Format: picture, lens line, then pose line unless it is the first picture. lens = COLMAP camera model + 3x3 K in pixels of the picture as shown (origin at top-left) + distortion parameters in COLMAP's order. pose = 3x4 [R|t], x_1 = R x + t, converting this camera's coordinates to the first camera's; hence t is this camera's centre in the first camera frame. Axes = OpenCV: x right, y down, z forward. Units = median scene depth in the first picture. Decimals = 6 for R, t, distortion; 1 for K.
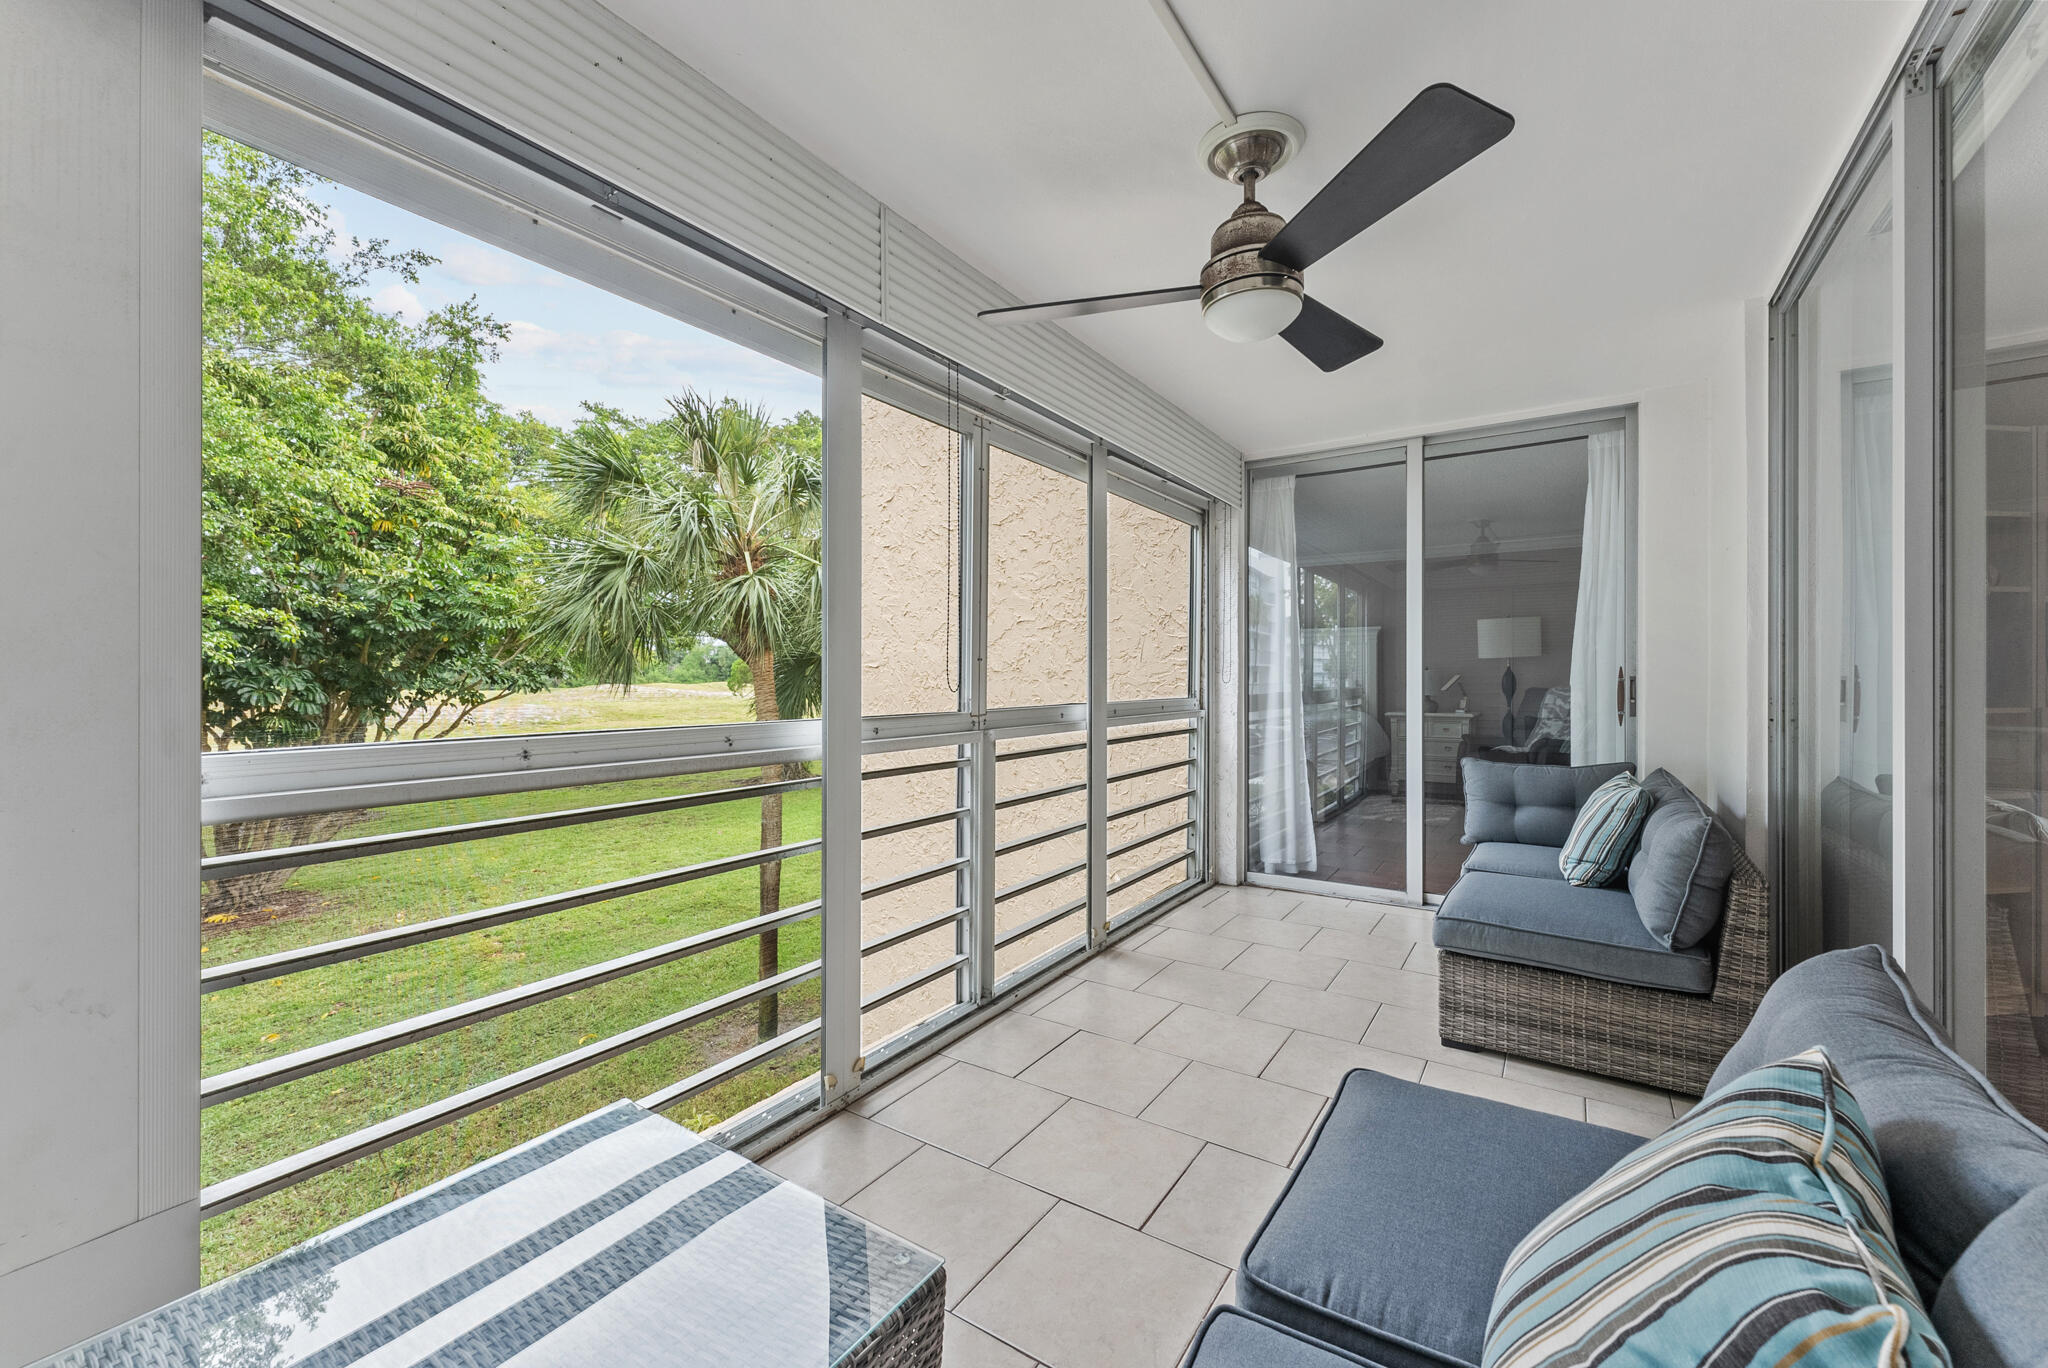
lens RADIAL K [[817.3, 0, 1022.8], [0, 817.3, 674.3], [0, 0, 1]] dist [0.007041, -0.000600]
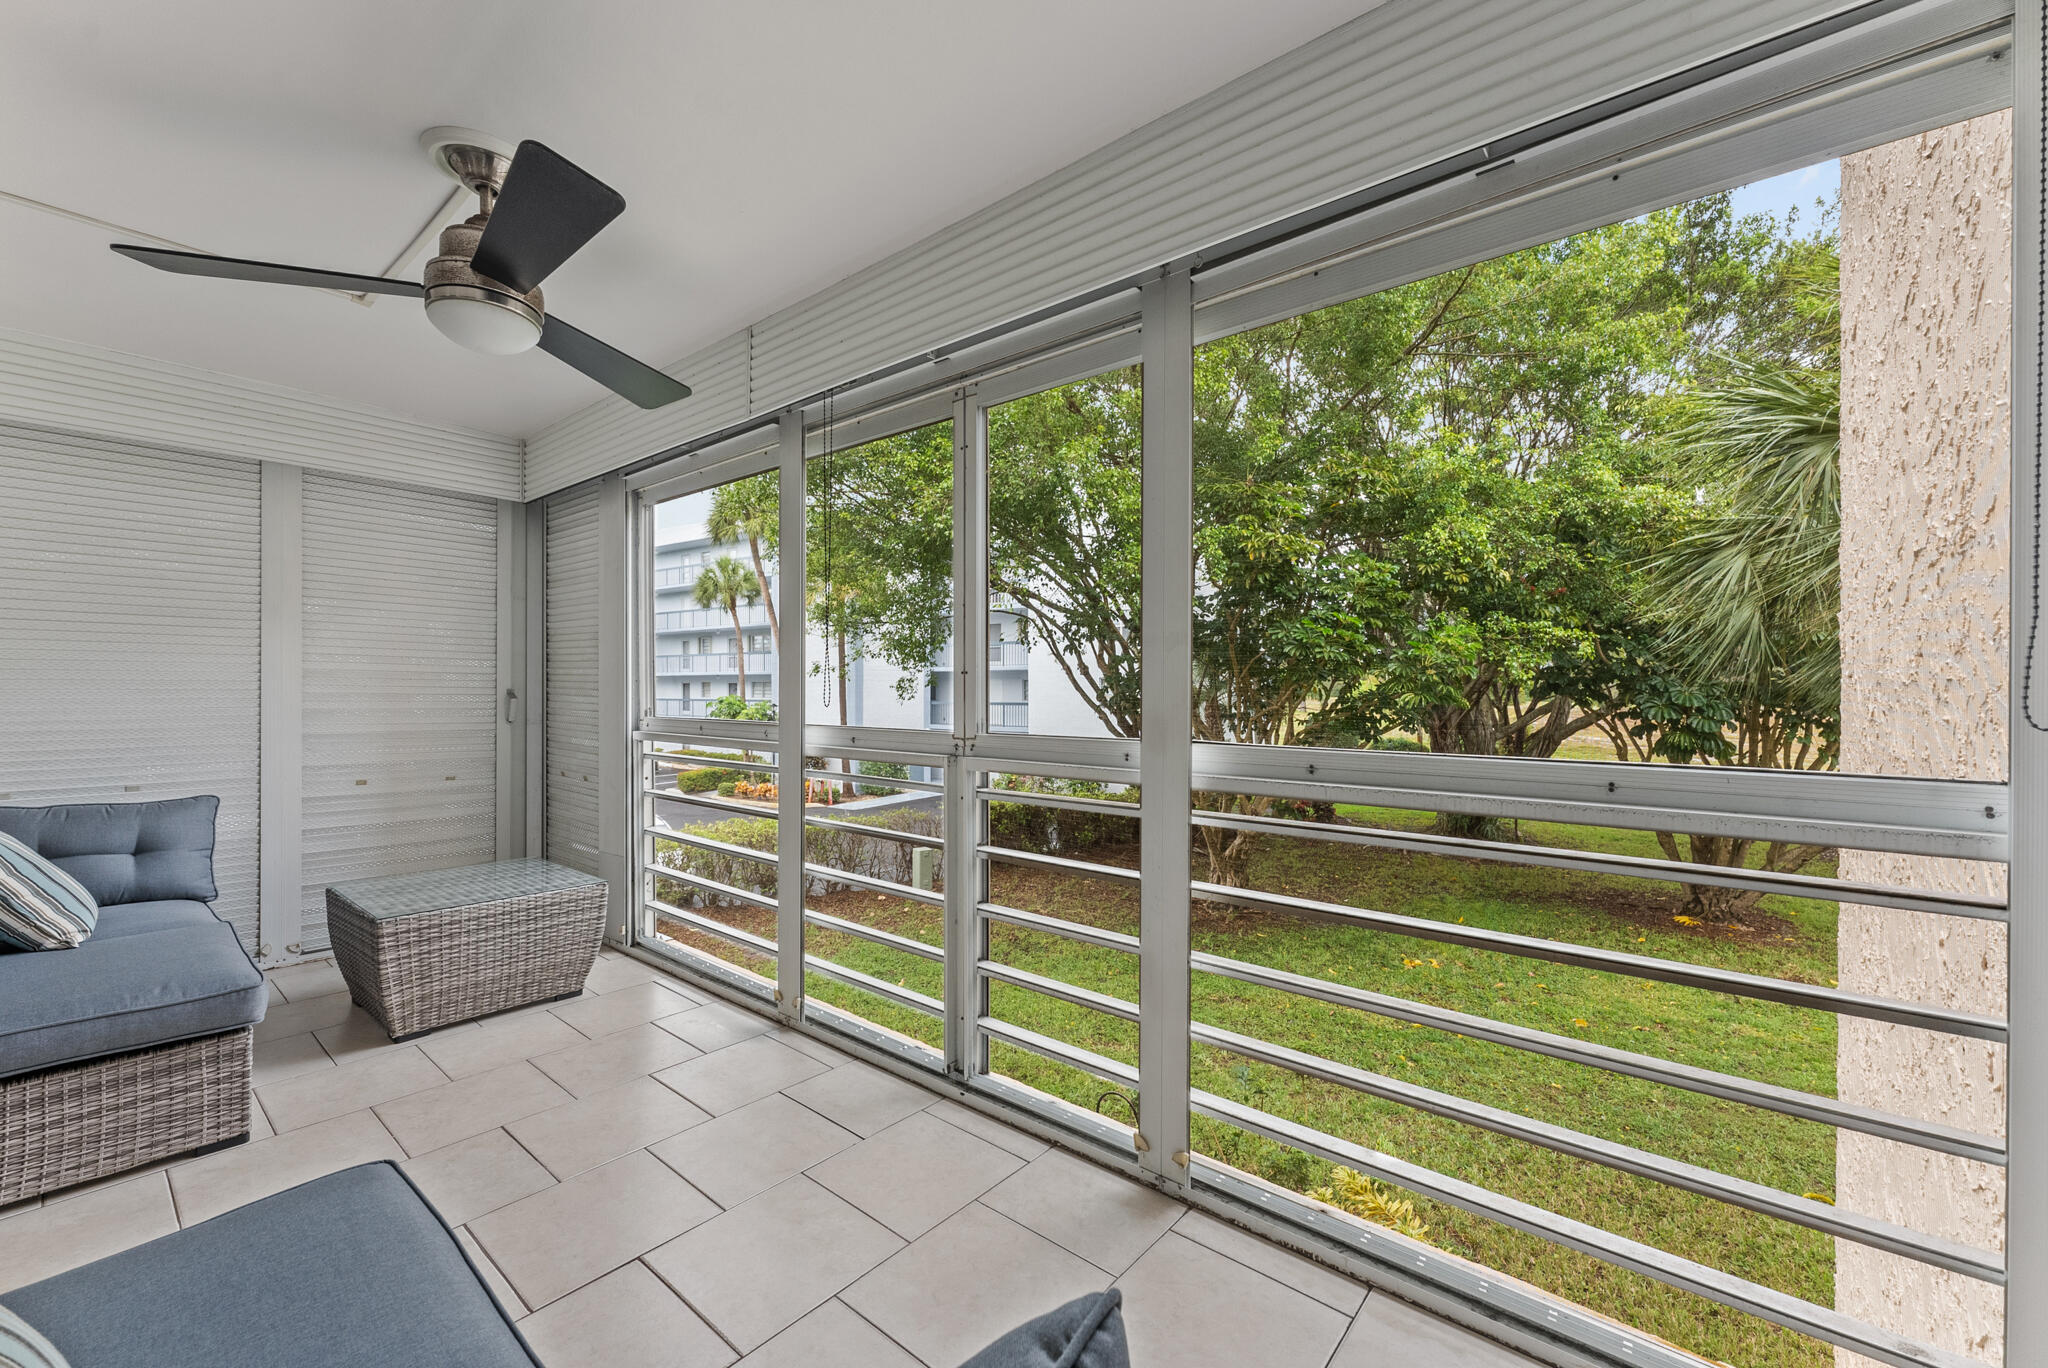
lens RADIAL K [[817.3, 0, 1034.3], [0, 817.3, 694.3], [0, 0, 1]] dist [0.007041, -0.000600]
pose [[-0.101409, 0.003058, -0.994840, 0.666015], [-0.002970, 0.999990, 0.003376, 0.000353], [0.994840, 0.003297, -0.101399, 0.984269]]
